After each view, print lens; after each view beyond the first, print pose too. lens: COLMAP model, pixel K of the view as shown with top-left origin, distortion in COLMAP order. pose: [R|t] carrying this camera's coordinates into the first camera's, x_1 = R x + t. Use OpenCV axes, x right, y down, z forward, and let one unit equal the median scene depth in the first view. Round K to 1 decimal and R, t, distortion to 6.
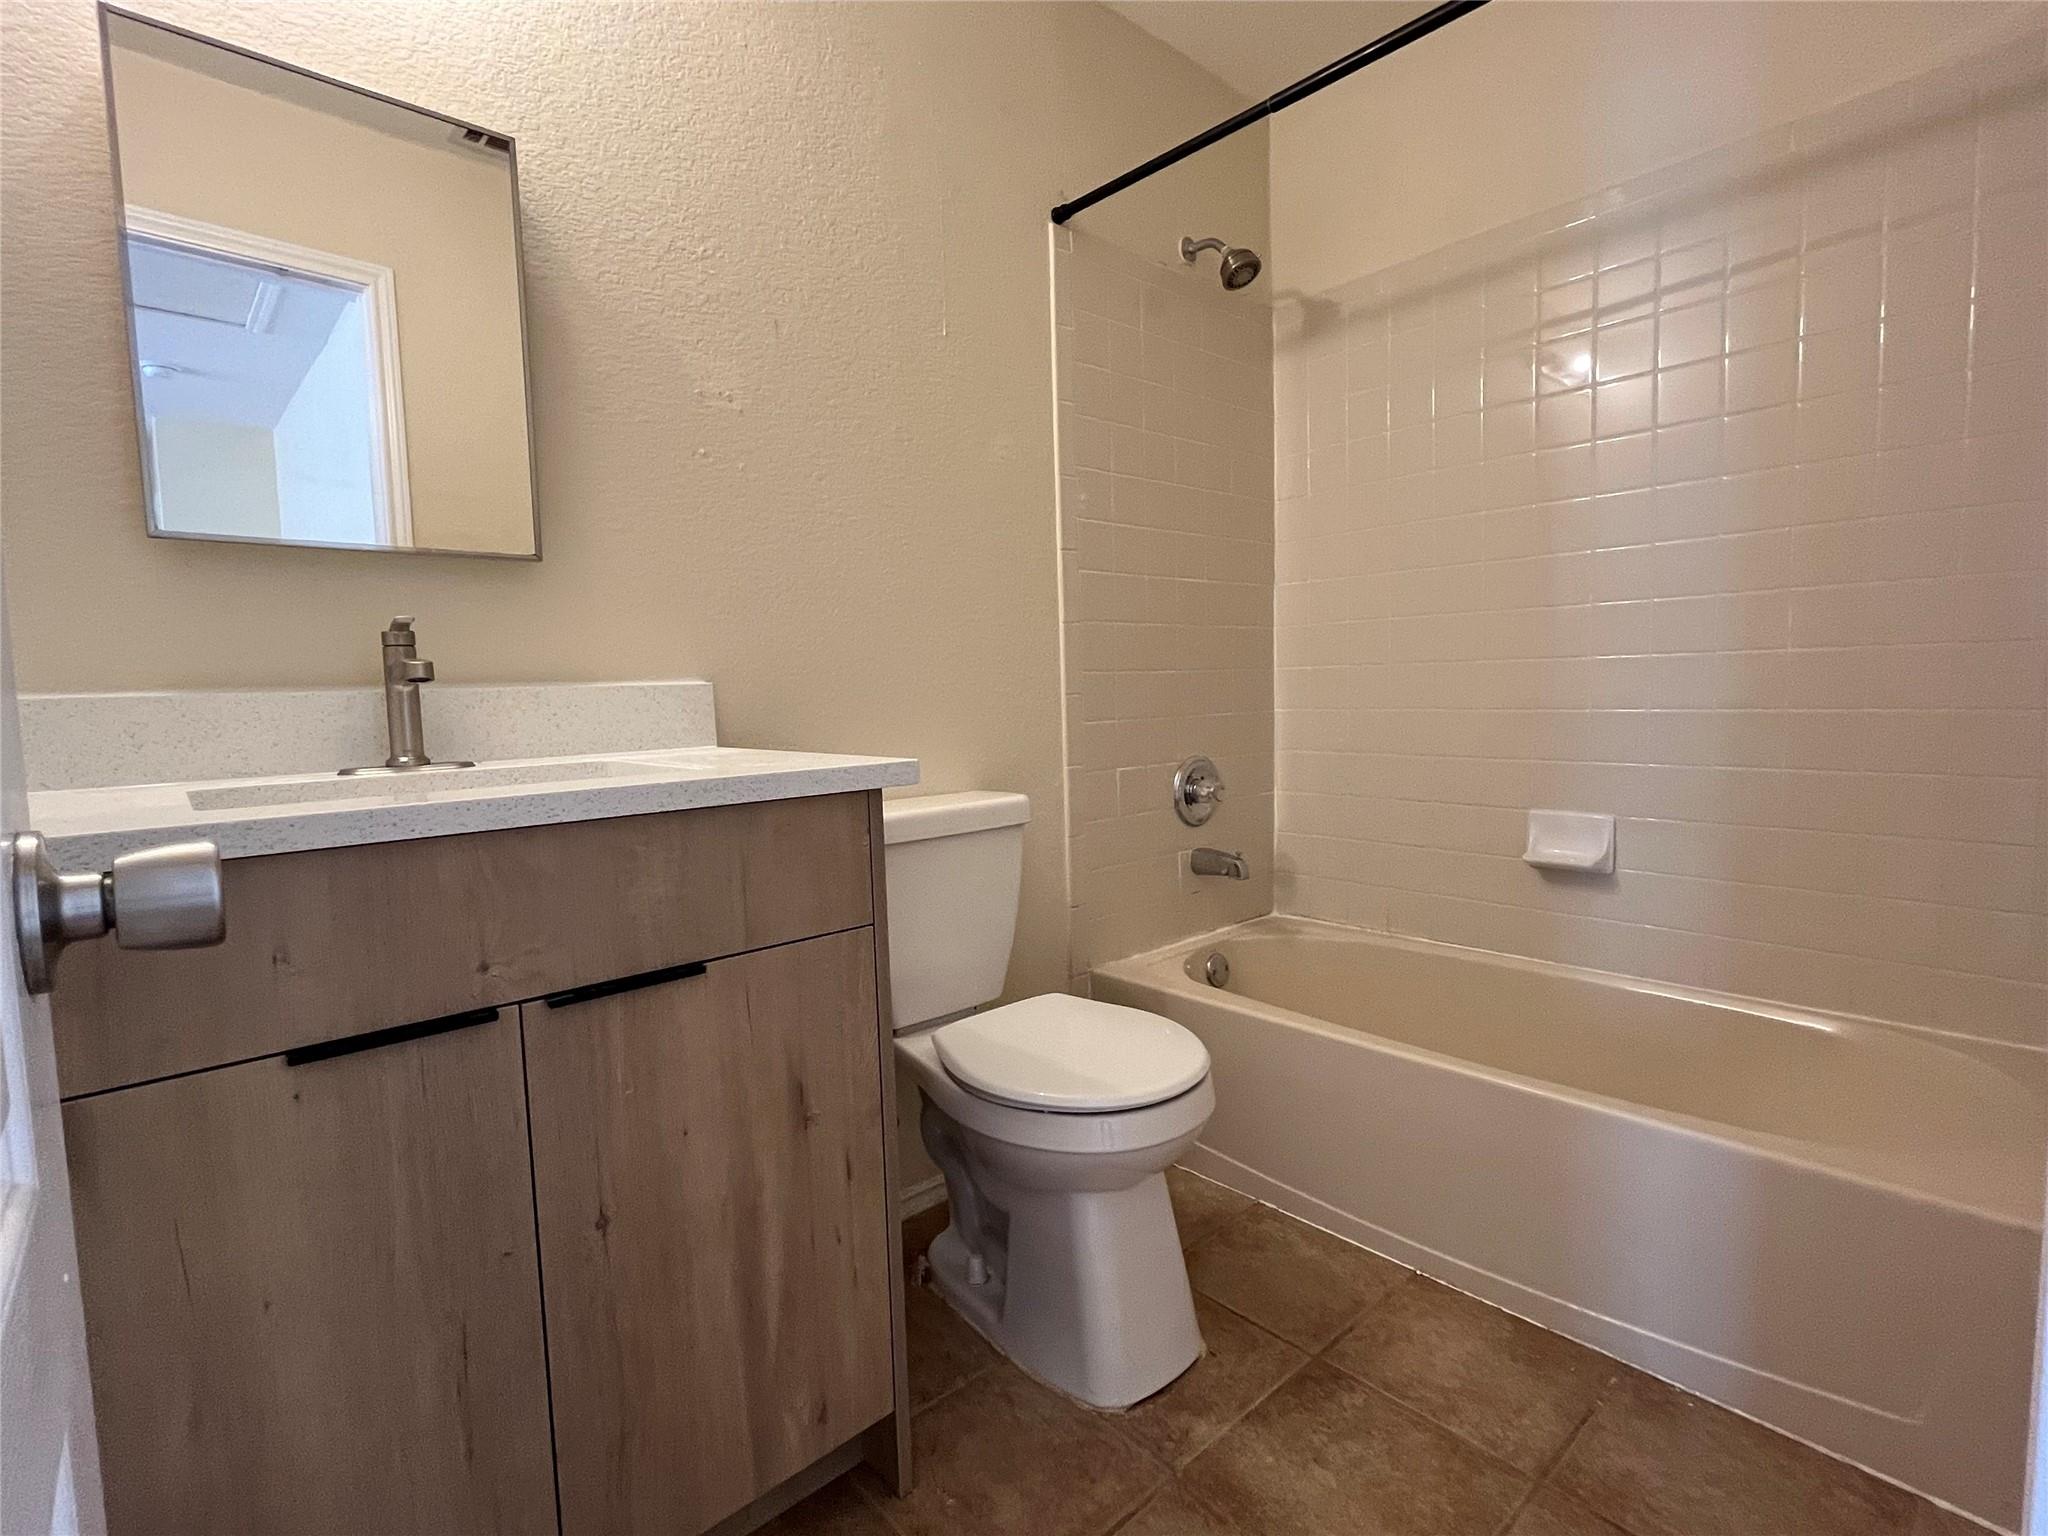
lens RADIAL K [[973.6, 0, 1024.0], [0, 973.6, 768.0], [0, 0, 1]] dist [0.000538, 0.000716]
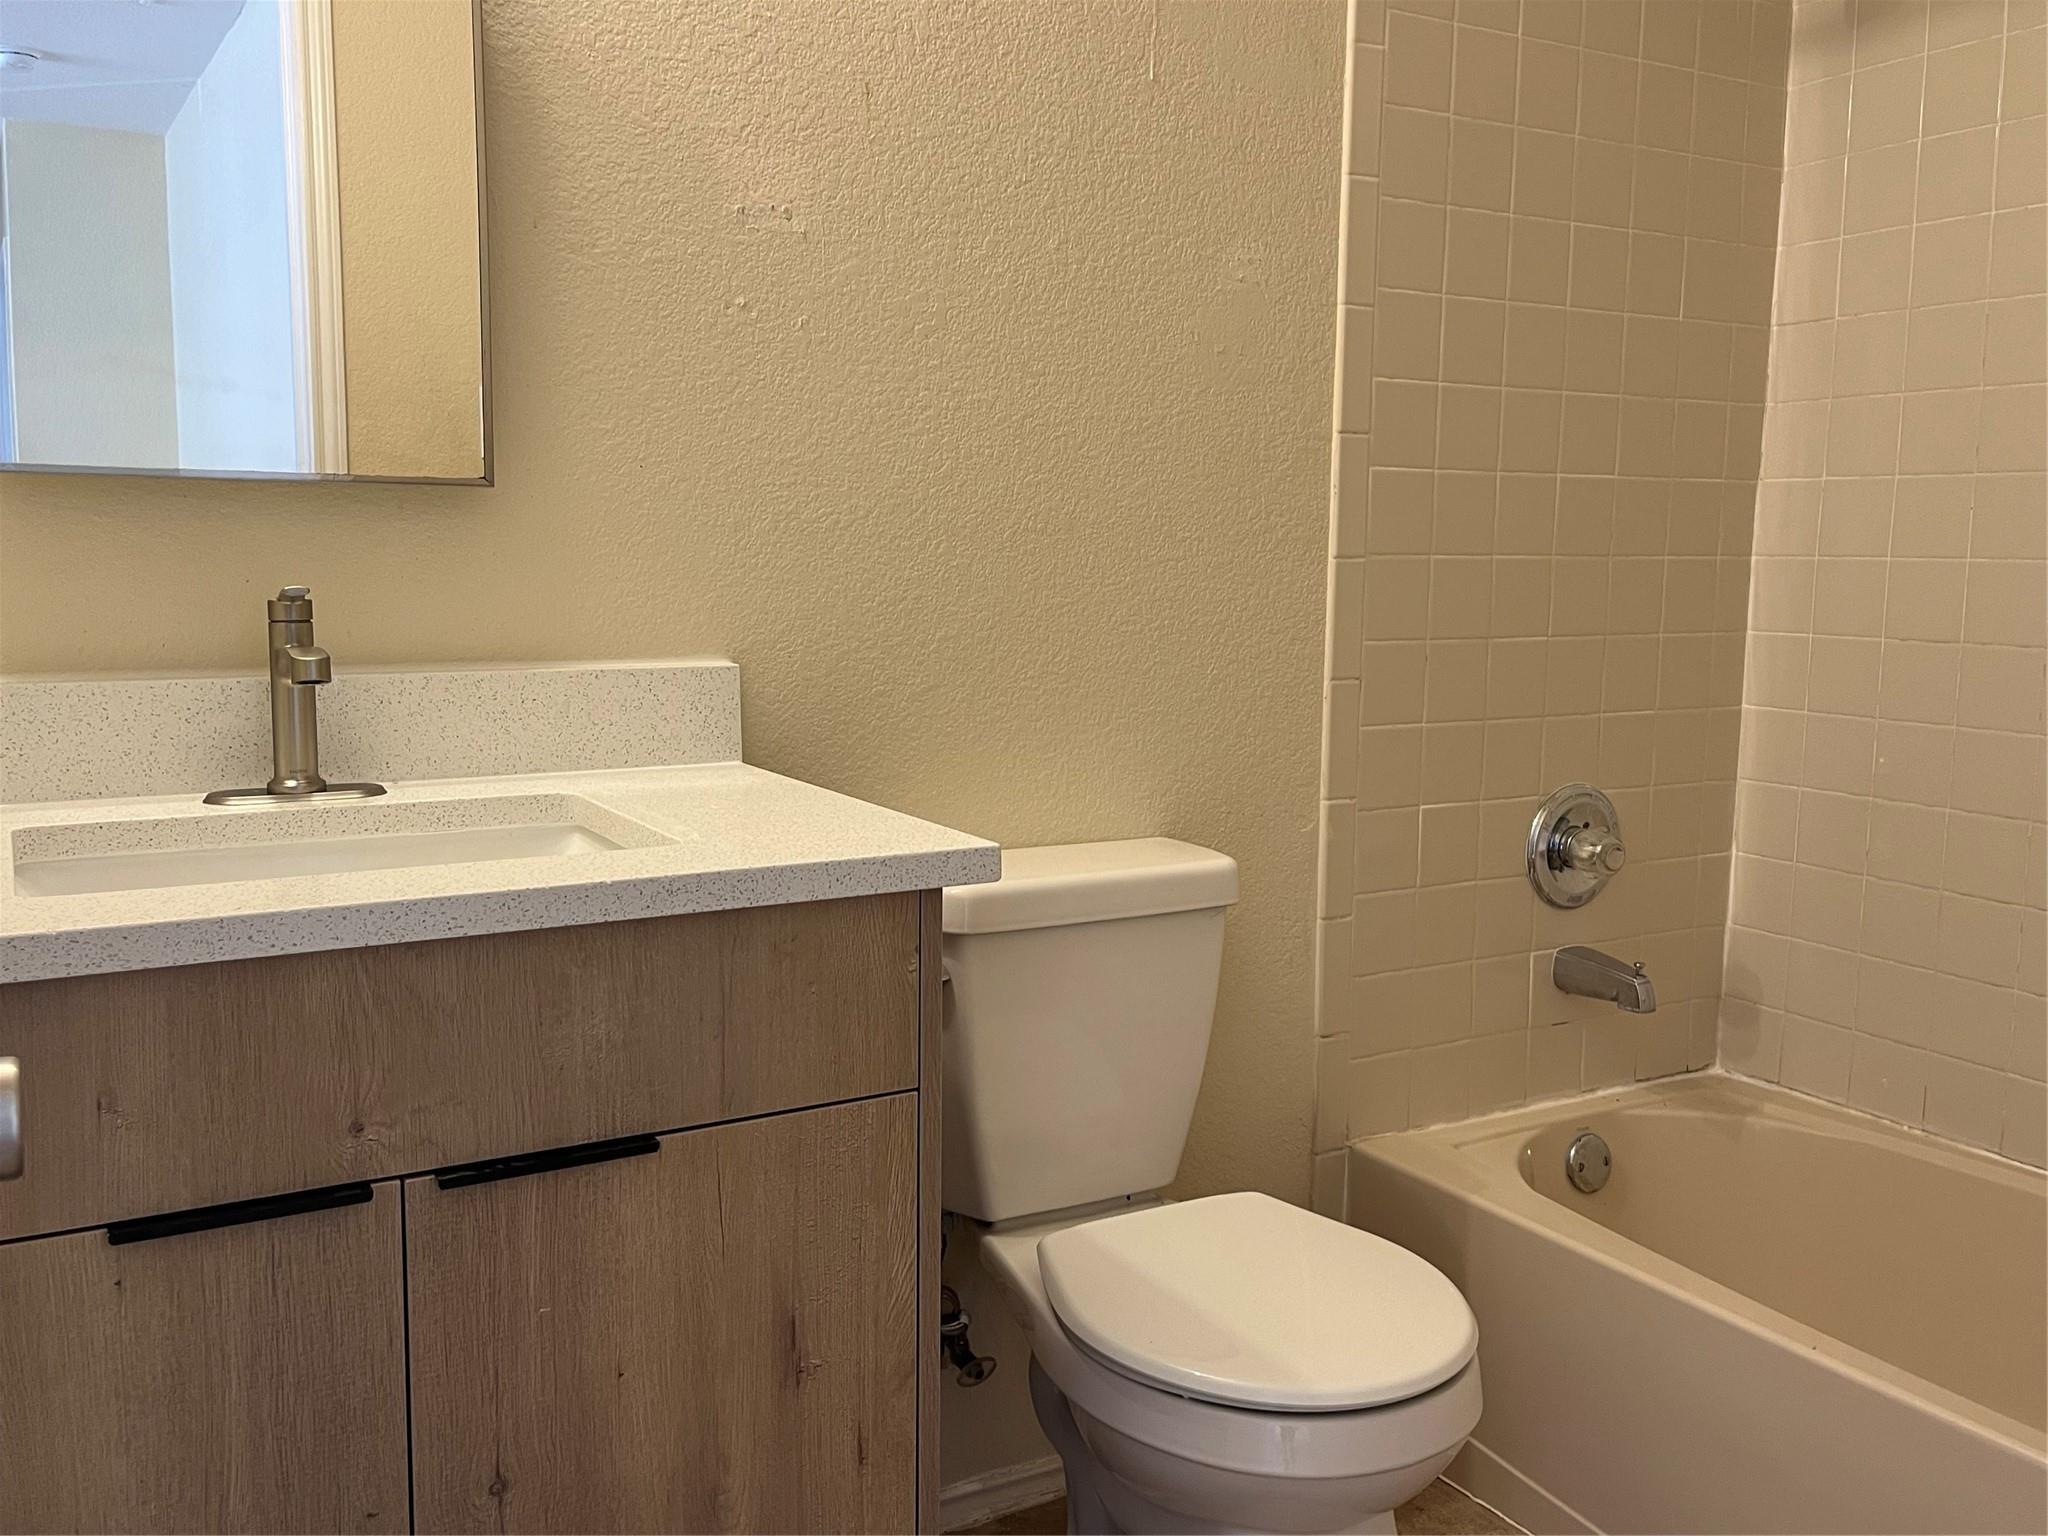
lens RADIAL K [[1743.0, 0, 1024.0], [0, 1743.0, 768.0], [0, 0, 1]] dist [0.053367, -0.047082]
pose [[0.978384, 0.067346, -0.195521, 0.118779], [-0.058590, 0.997018, 0.050232, -0.108197], [0.198320, -0.037690, 0.979412, -0.124558]]
